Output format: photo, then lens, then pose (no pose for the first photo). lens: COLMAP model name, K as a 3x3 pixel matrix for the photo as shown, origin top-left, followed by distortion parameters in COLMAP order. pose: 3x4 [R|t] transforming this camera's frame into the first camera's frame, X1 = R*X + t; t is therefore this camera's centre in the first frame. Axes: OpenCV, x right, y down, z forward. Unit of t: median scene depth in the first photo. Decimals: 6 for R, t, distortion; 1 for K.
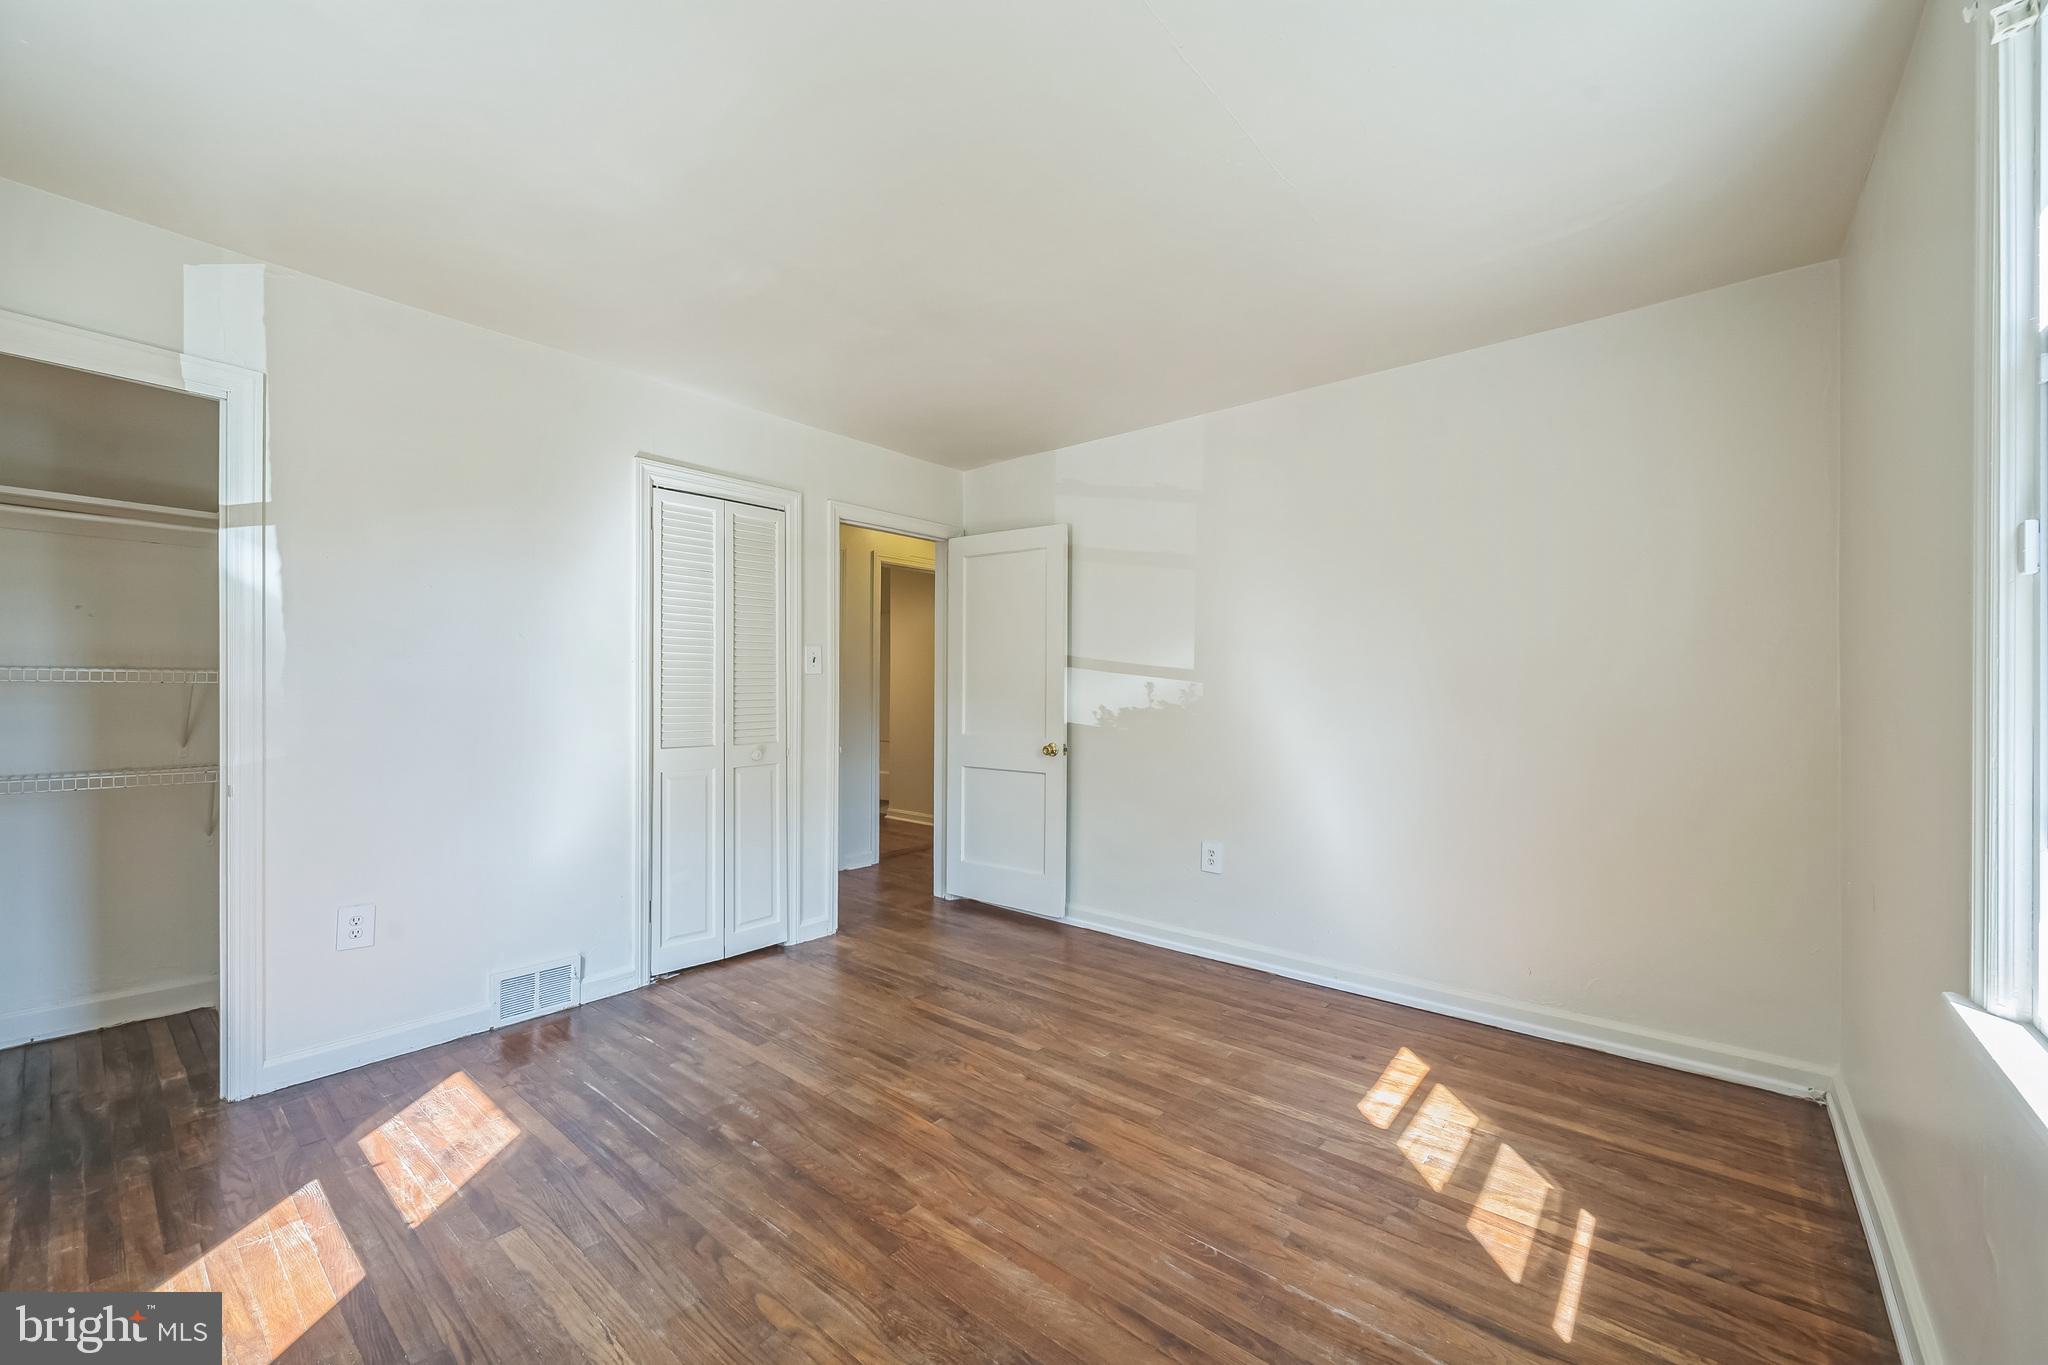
lens RADIAL K [[813.2, 0, 1022.8], [0, 813.2, 687.9], [0, 0, 1]] dist [0.002748, 0.000002]
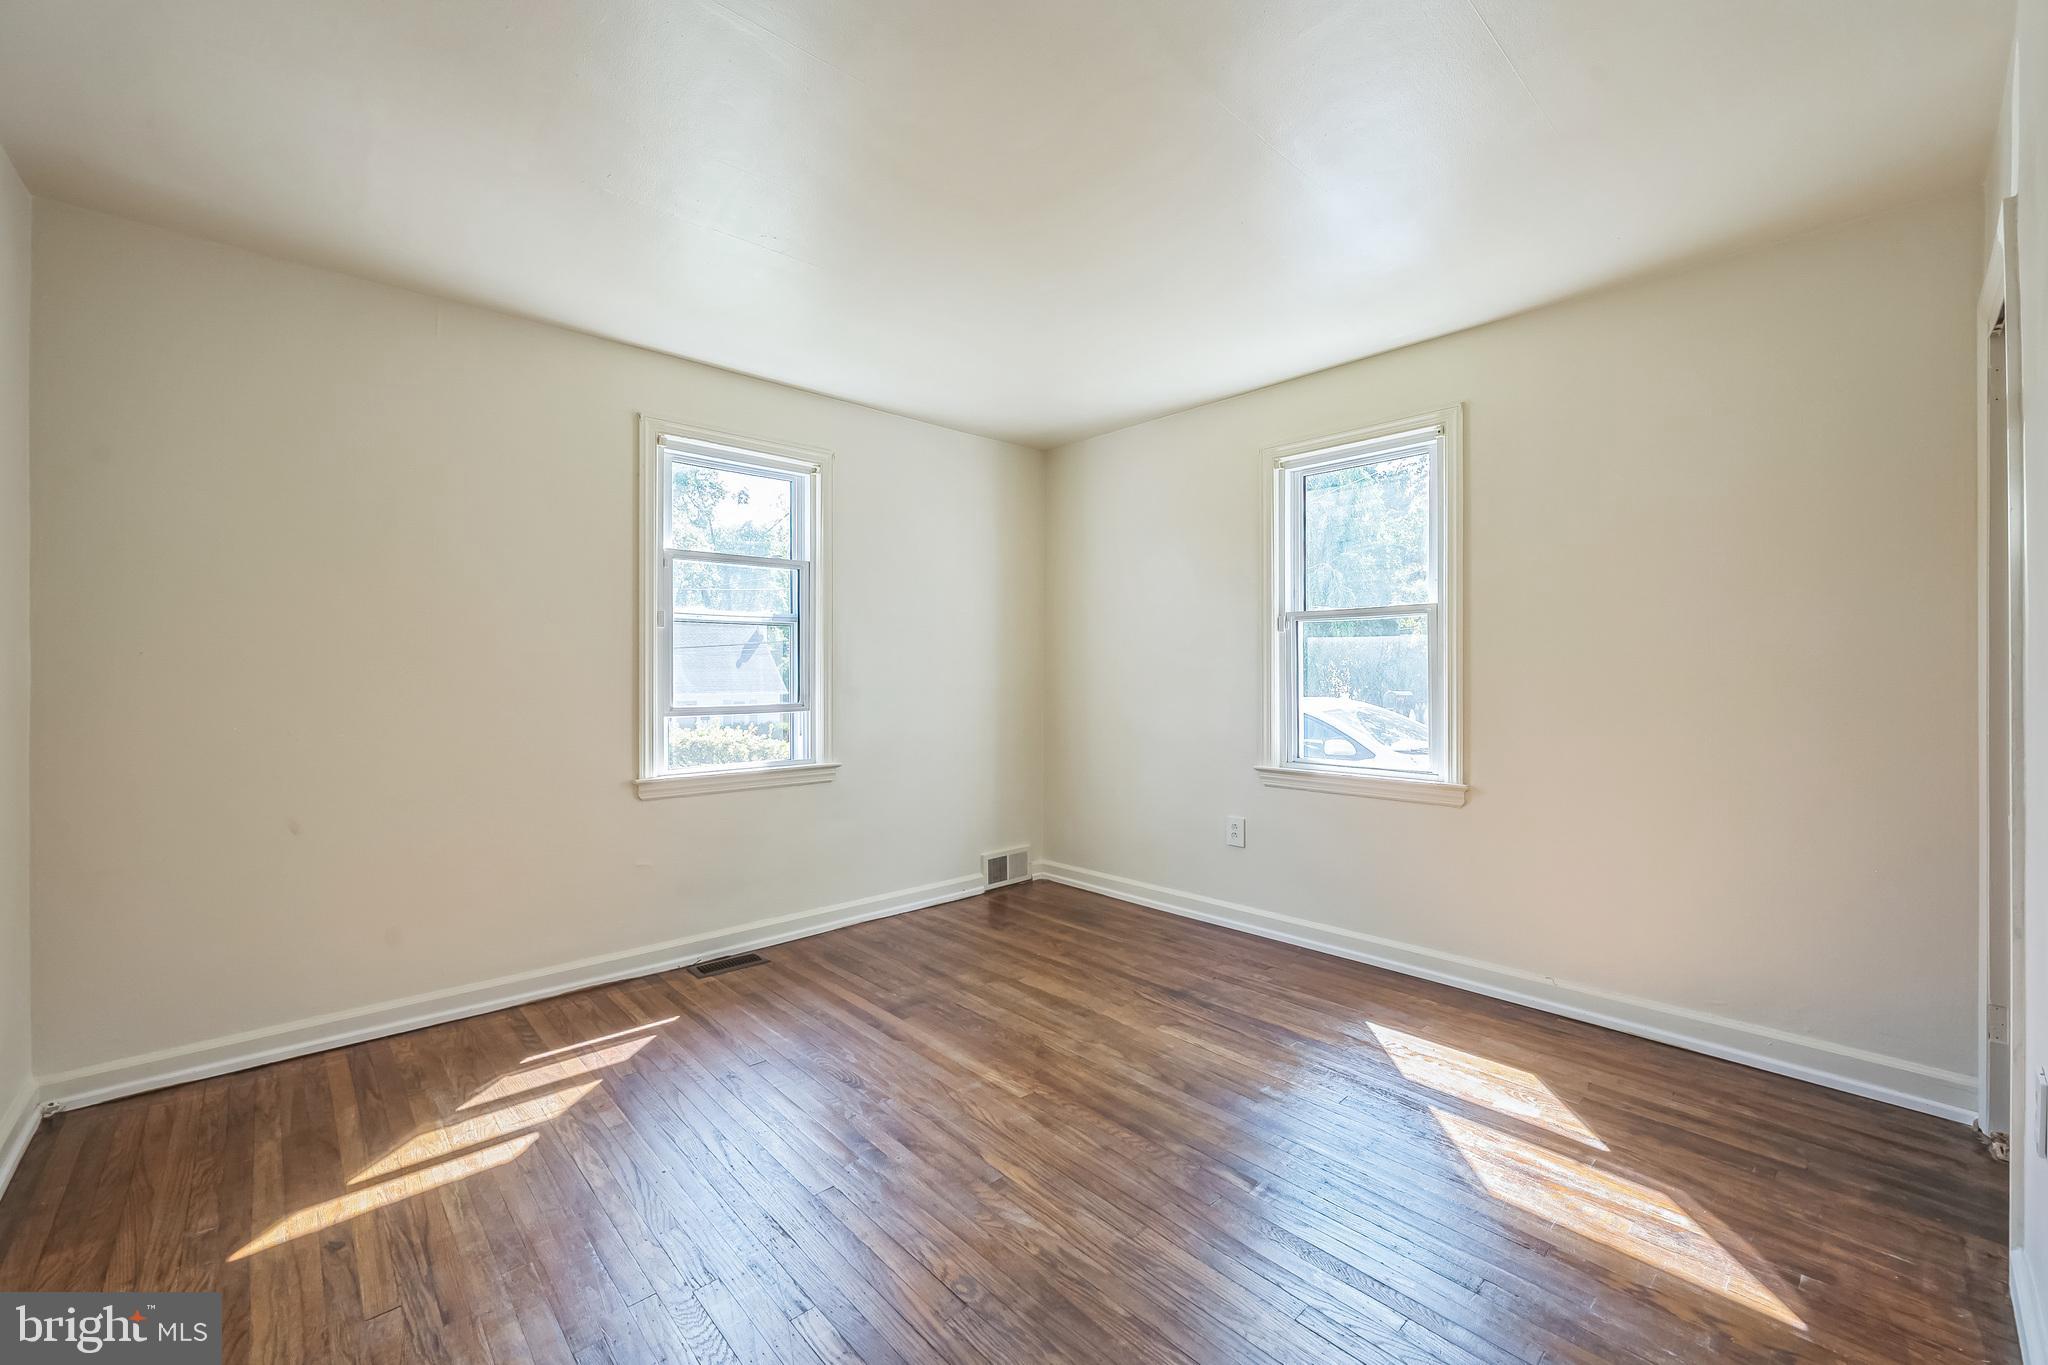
lens RADIAL K [[813.2, 0, 1024.3], [0, 813.2, 672.2], [0, 0, 1]] dist [0.002748, 0.000002]
pose [[-0.992221, -0.001253, 0.124485, -0.261610], [-0.000393, 0.999976, 0.006932, -0.002221], [-0.124491, 0.006829, -0.992197, 2.023541]]
